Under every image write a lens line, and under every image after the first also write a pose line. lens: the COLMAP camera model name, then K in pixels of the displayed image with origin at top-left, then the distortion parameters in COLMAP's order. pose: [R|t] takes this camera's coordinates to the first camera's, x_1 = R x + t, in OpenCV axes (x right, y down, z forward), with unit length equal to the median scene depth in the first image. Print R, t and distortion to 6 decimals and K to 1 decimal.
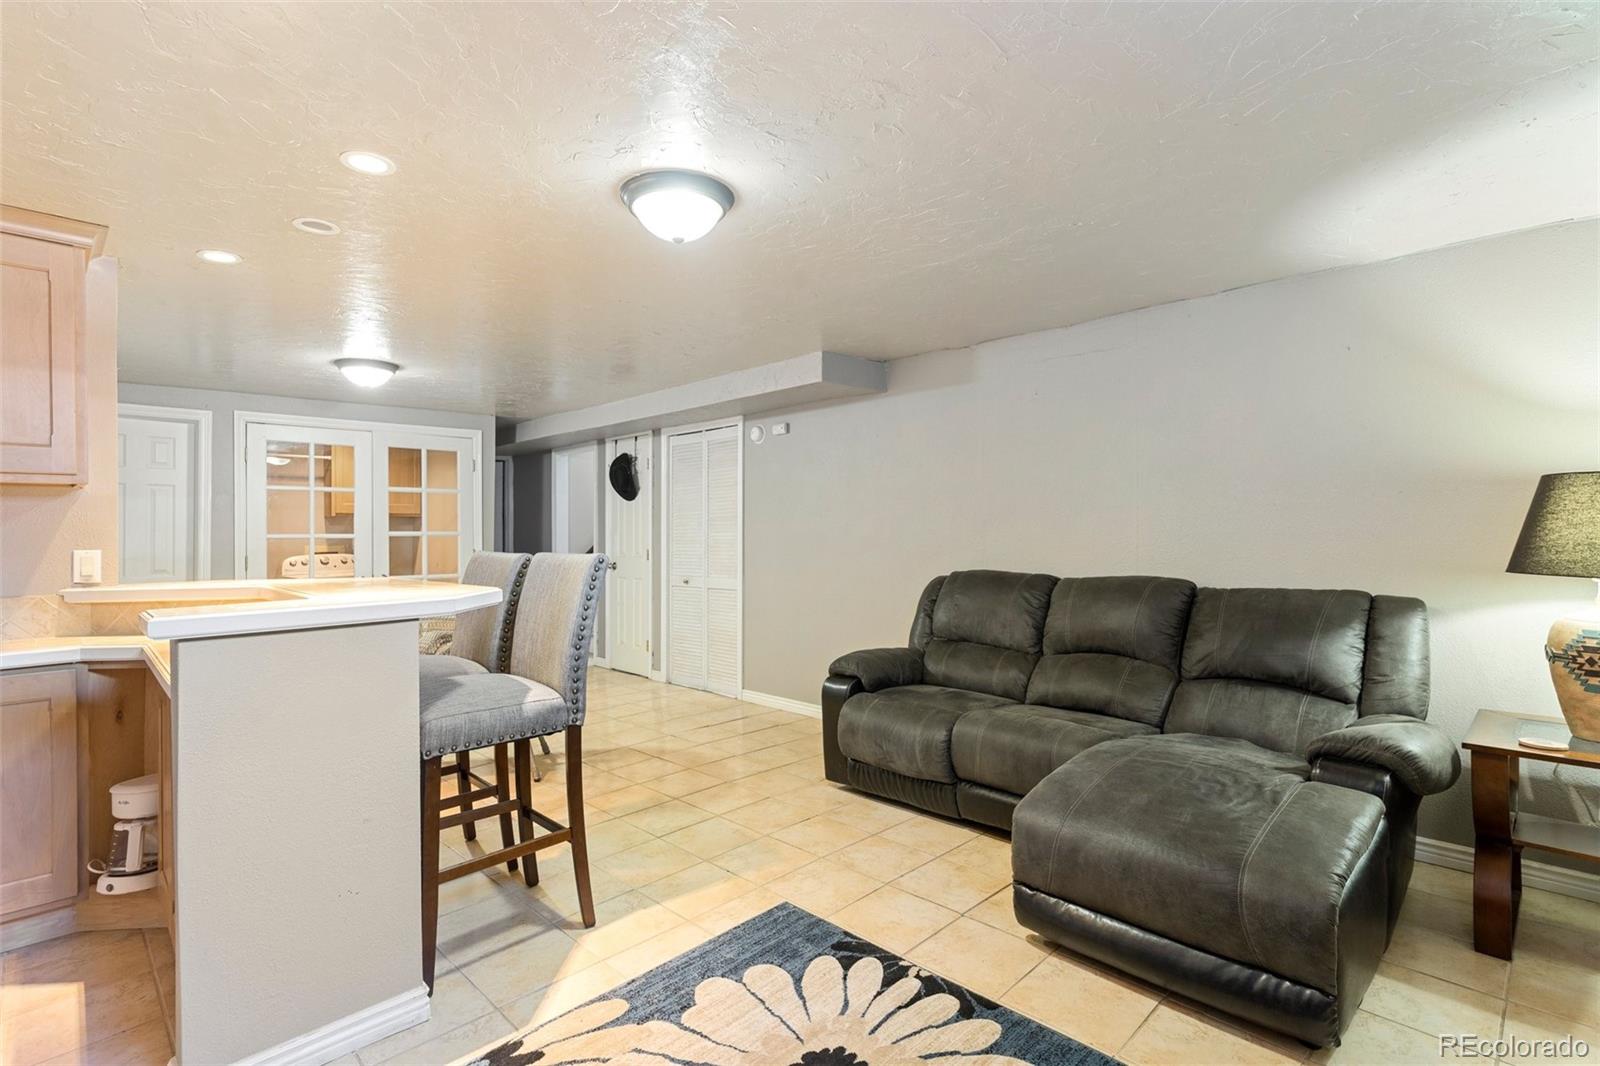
lens RADIAL K [[768.0, 0, 800.5], [0, 768.0, 533.3], [0, 0, 1]] dist [-0.001082, -0.000040]
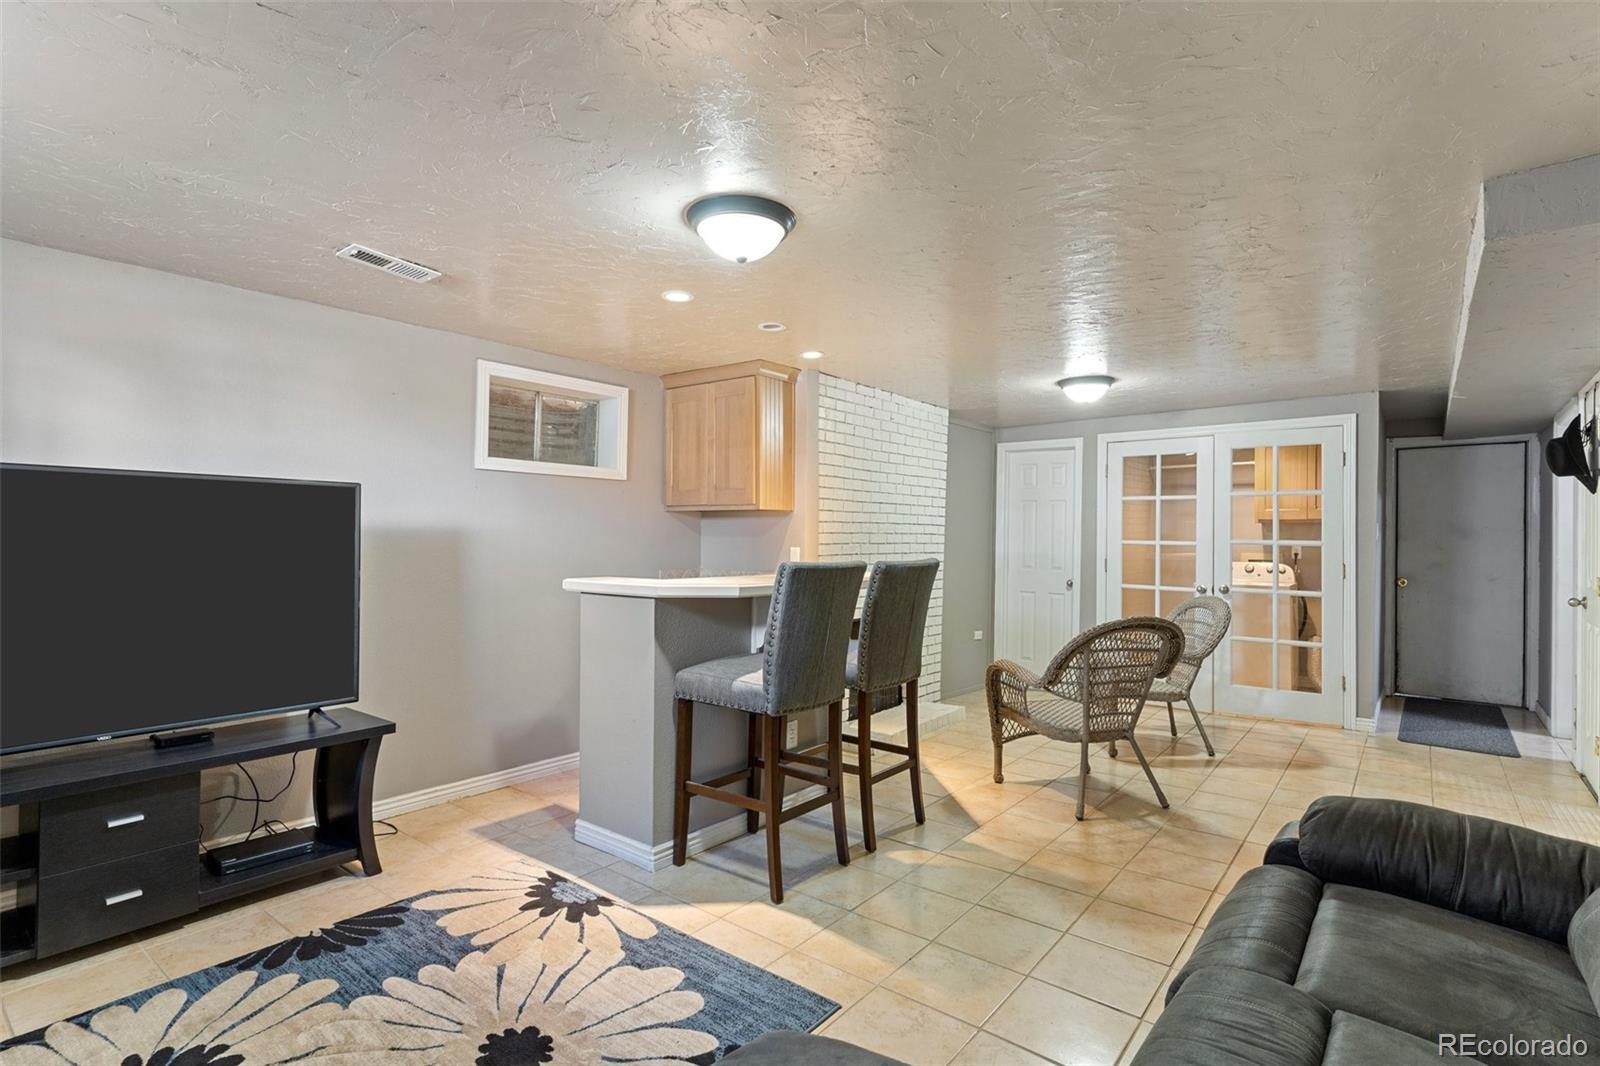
lens RADIAL K [[768.0, 0, 800.7], [0, 768.0, 525.8], [0, 0, 1]] dist [-0.001082, -0.000040]
pose [[0.110075, 0.002108, -0.993921, 0.691880], [-0.011462, 0.999934, 0.000851, -0.028132], [0.993857, 0.011298, 0.110092, 0.755310]]
